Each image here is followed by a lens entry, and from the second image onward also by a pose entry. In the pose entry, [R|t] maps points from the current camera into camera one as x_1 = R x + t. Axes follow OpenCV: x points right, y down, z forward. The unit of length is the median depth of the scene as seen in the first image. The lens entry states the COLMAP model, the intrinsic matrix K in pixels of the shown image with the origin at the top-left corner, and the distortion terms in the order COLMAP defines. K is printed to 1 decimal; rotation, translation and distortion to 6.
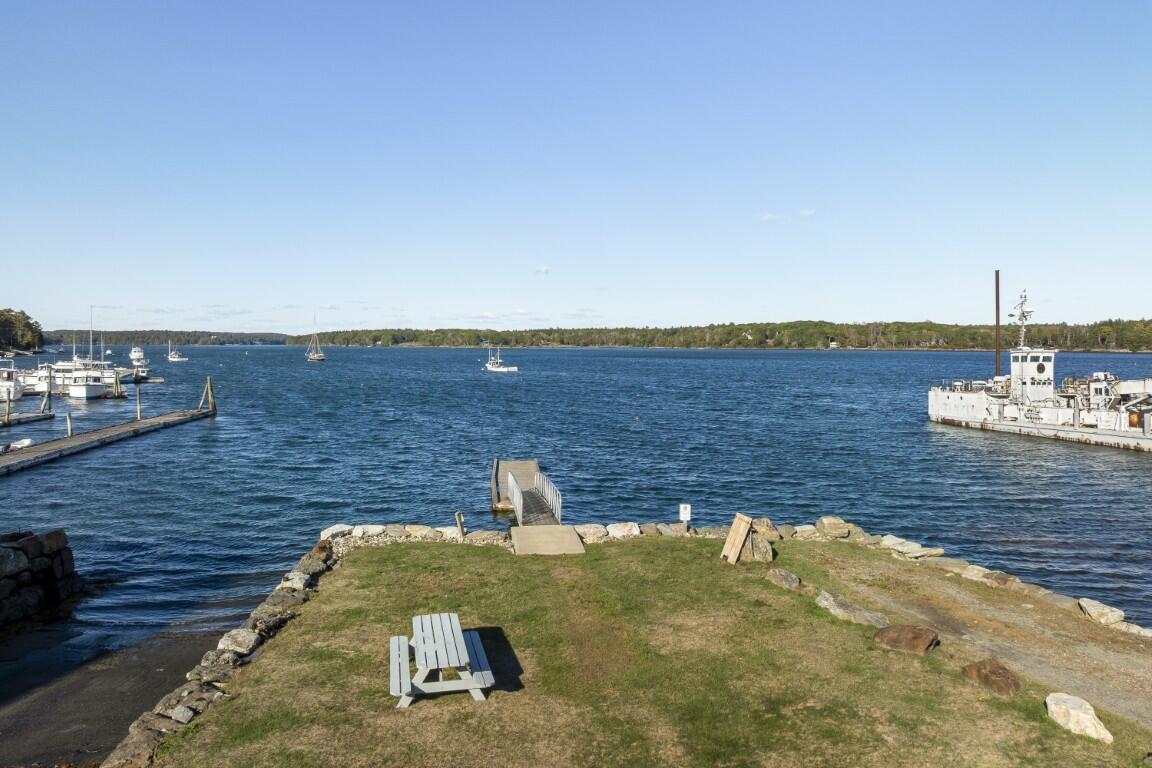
lens RADIAL K [[804.7, 0, 574.2], [0, 804.7, 383.5], [0, 0, 1]] dist [-0.000580, -0.002743]
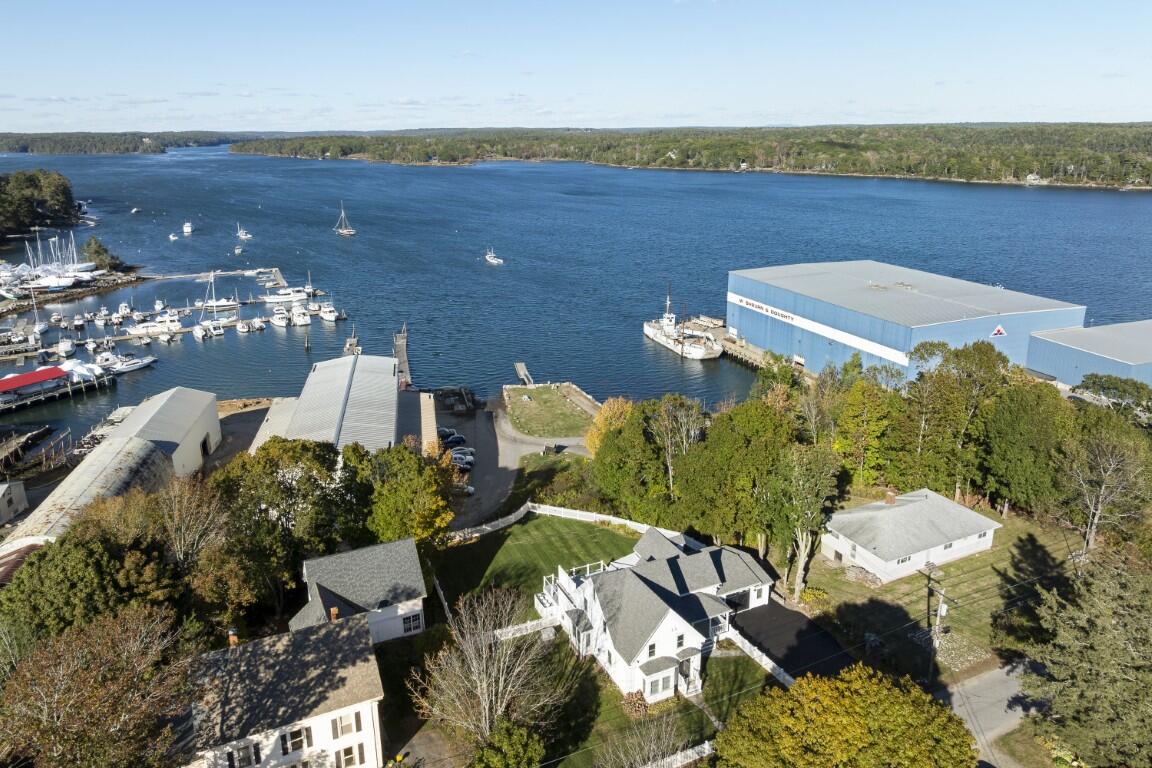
lens RADIAL K [[804.7, 0, 576.0], [0, 804.7, 383.4], [0, 0, 1]] dist [-0.000580, -0.002743]
pose [[0.997278, -0.032537, 0.066164, -0.002732], [0.014411, 0.966074, 0.257863, -0.044784], [-0.072309, -0.256208, 0.963913, -0.159325]]
